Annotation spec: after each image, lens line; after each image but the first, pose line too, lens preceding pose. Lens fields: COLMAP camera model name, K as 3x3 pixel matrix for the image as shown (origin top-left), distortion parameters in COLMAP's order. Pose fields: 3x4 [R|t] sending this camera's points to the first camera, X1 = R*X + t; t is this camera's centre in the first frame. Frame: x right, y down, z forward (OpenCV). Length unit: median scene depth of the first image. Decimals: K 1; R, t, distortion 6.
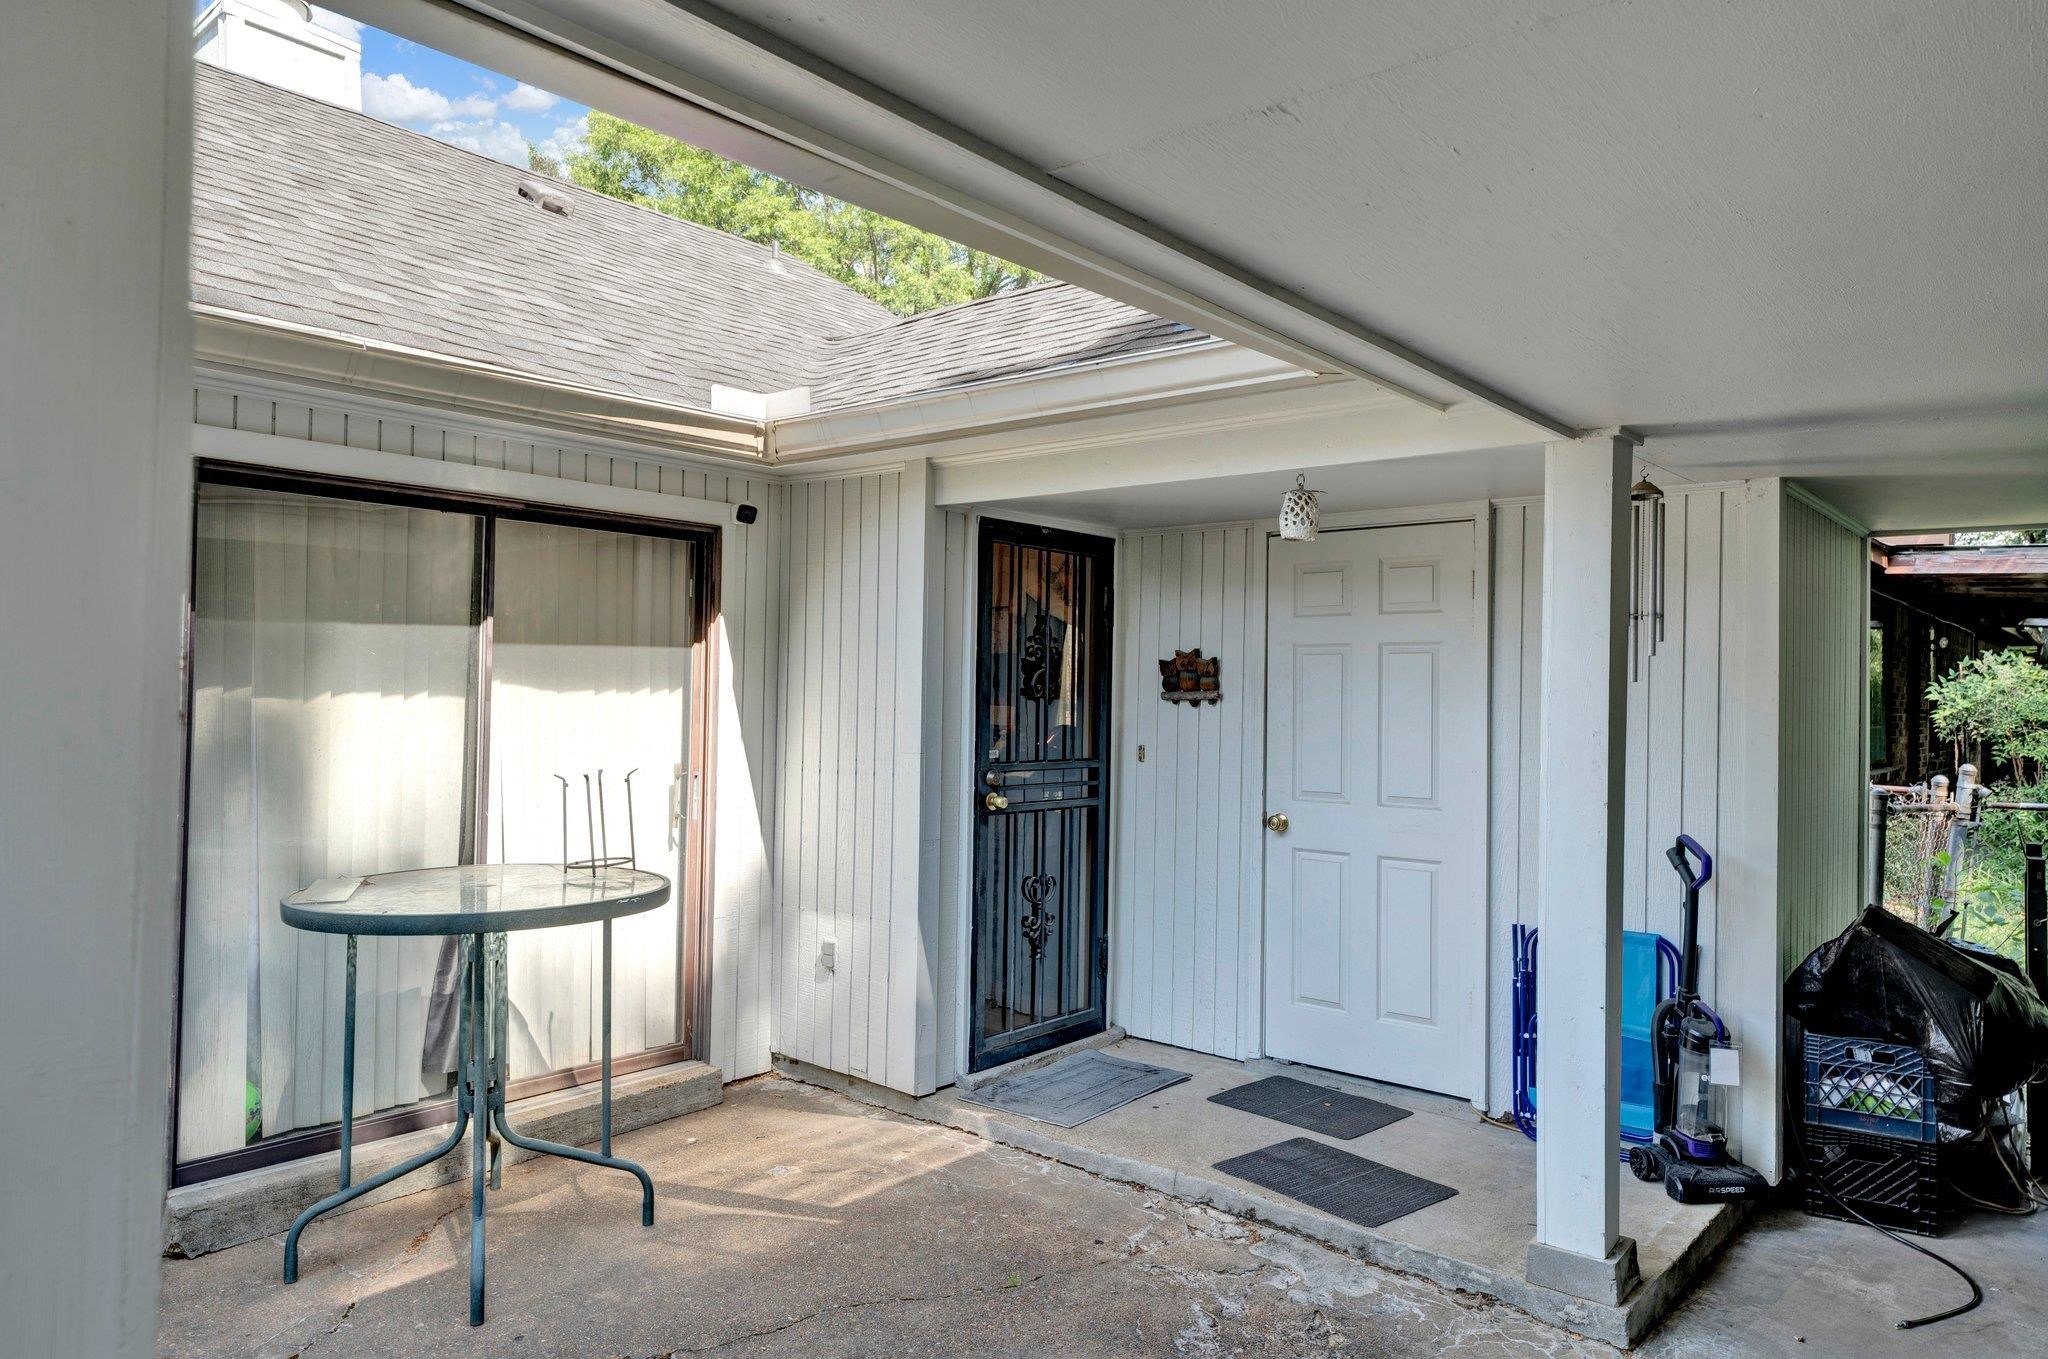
lens RADIAL K [[1360.2, 0, 1024.0], [0, 1360.2, 679.5], [0, 0, 1]] dist [0.002451, 0.000094]
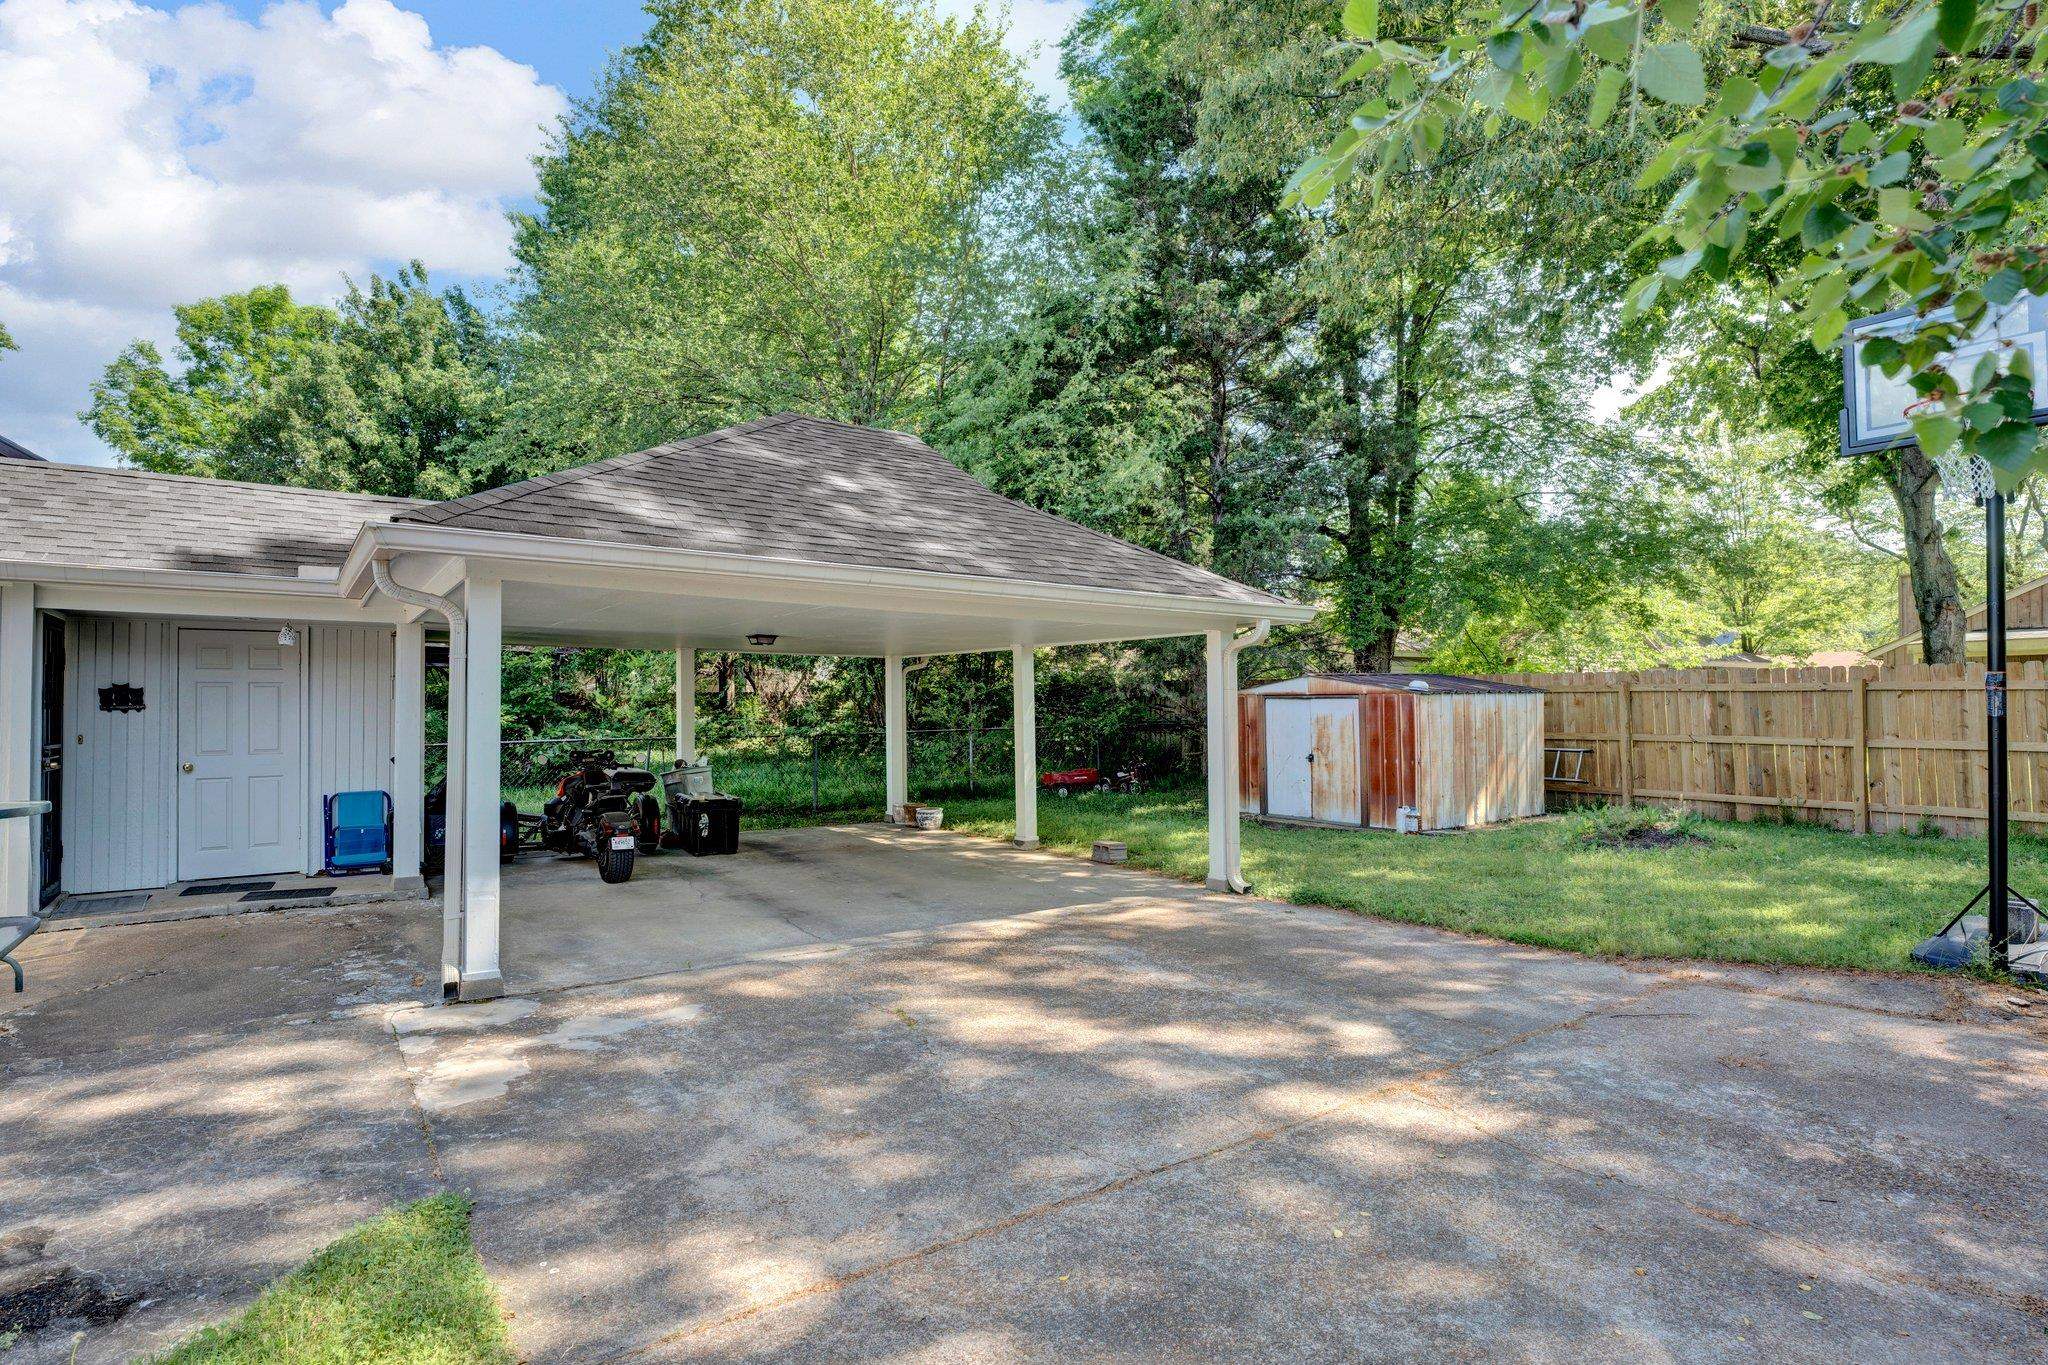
lens RADIAL K [[1052.7, 0, 1024.0], [0, 1052.7, 682.5], [0, 0, 1]] dist [-0.002477, -0.001015]
pose [[0.271445, 0.000617, 0.962454, -1.032893], [0.002331, 0.999996, -0.001298, -0.019230], [-0.962451, 0.002596, 0.271442, -0.698507]]
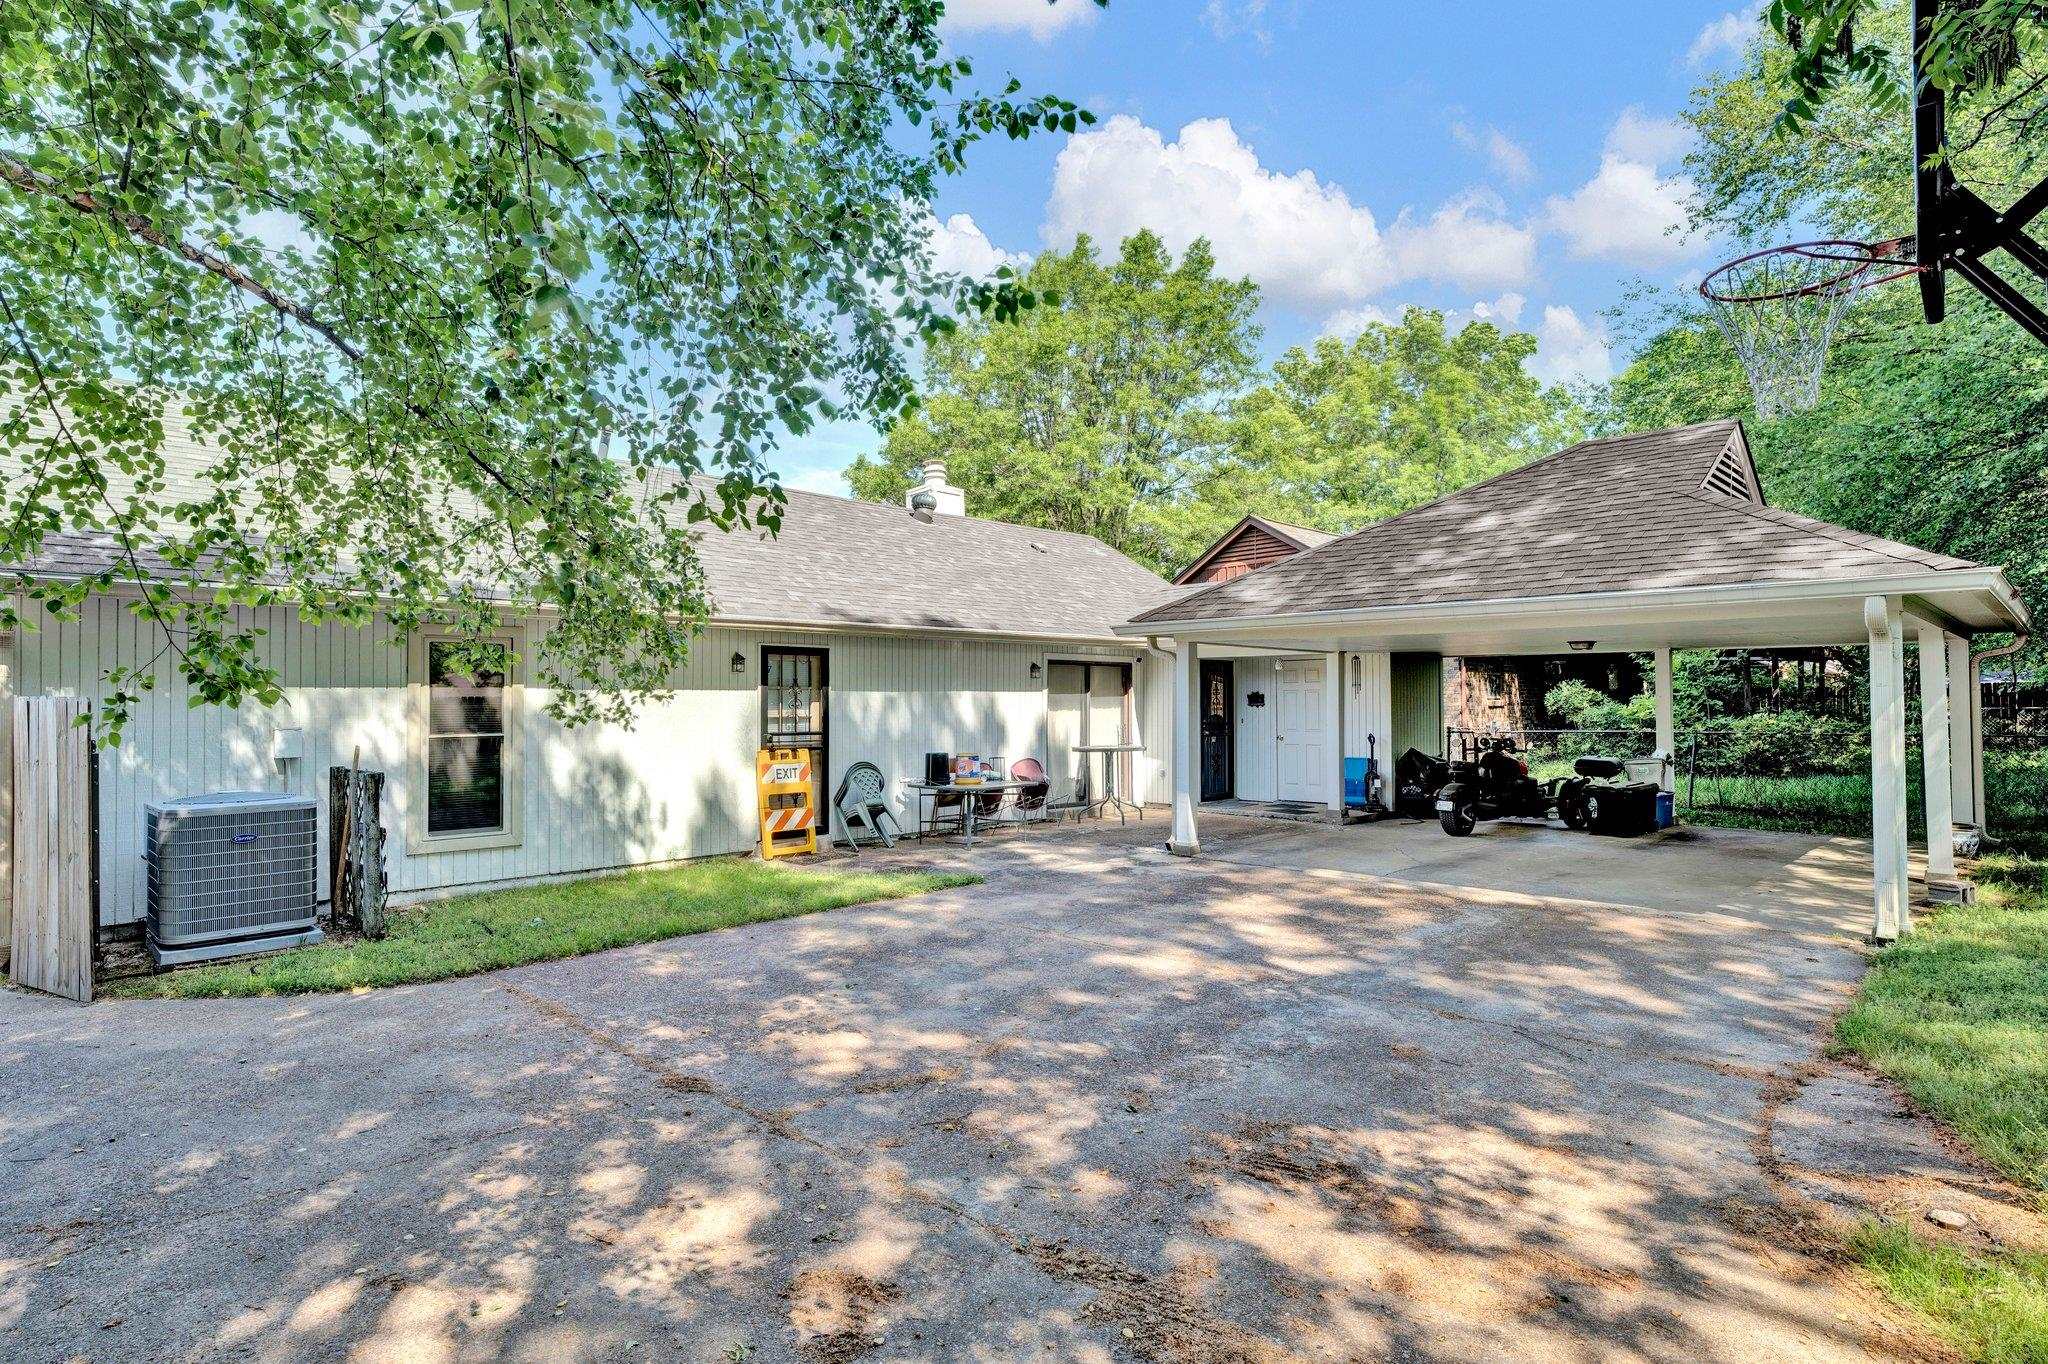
lens RADIAL K [[1052.7, 0, 1024.0], [0, 1052.7, 682.0], [0, 0, 1]] dist [-0.002477, -0.001015]
pose [[0.994858, -0.026956, -0.097630, -0.240101], [0.025493, 0.999544, -0.016200, -0.020727], [0.098022, 0.013628, 0.995091, -2.031849]]
